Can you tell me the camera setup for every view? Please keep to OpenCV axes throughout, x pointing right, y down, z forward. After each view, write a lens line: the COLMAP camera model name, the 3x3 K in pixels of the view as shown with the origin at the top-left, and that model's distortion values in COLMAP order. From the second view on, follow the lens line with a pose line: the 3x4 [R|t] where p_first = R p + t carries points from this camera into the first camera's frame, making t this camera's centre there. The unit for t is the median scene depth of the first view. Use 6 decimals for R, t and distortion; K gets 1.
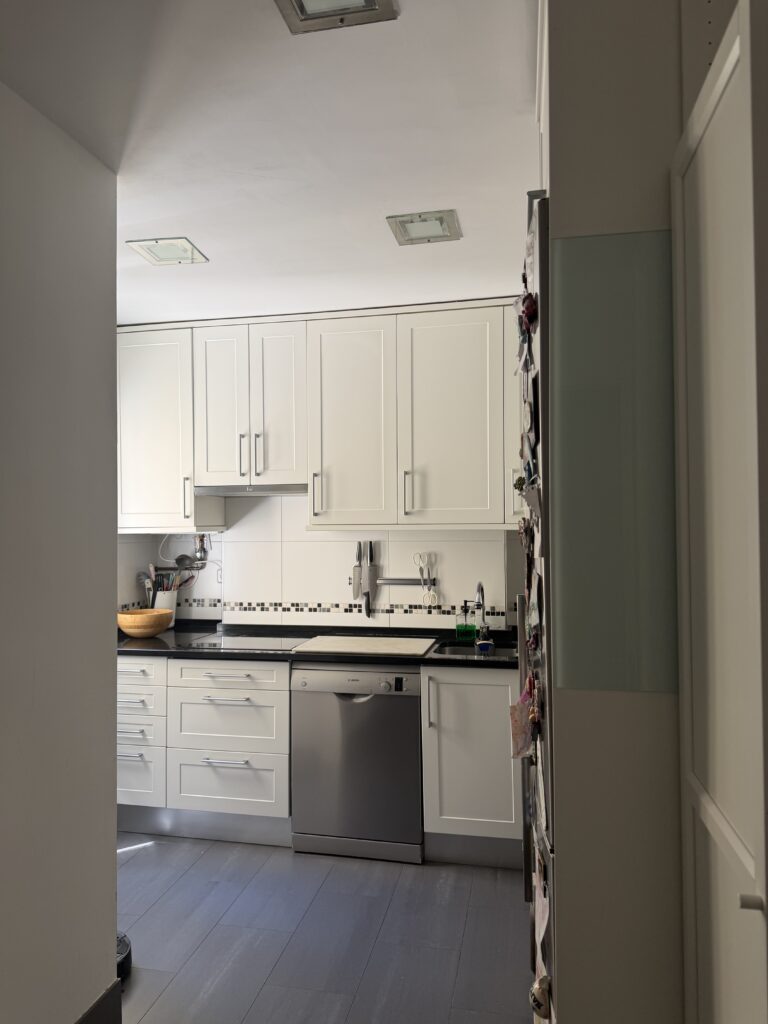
lens RADIAL K [[721.9, 0, 382.9], [0, 721.9, 511.7], [0, 0, 1]] dist [0.026873, -0.003844]
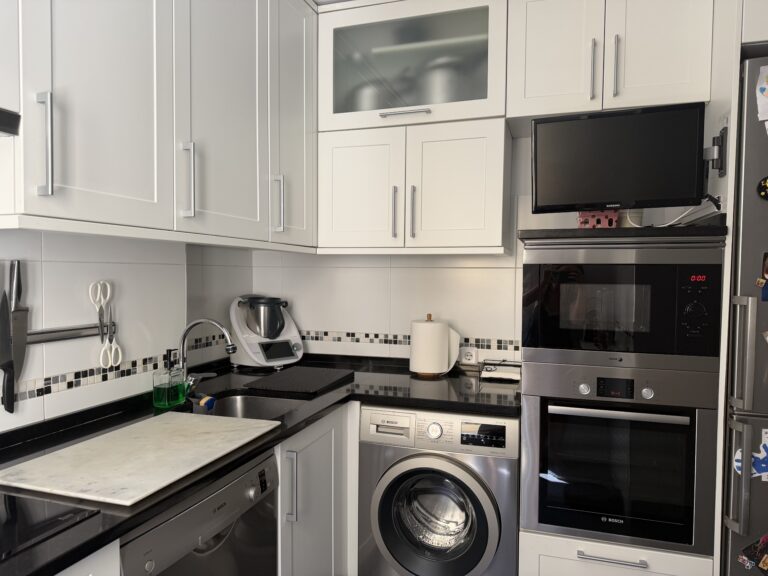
lens RADIAL K [[541.4, 0, 384.3], [0, 541.4, 290.7], [0, 0, 1]] dist [0.026873, -0.003844]
pose [[0.117132, -0.024444, 0.992816, -0.369040], [-0.026020, 0.999278, 0.027673, 0.044914], [-0.992775, -0.029074, 0.116411, 0.707030]]
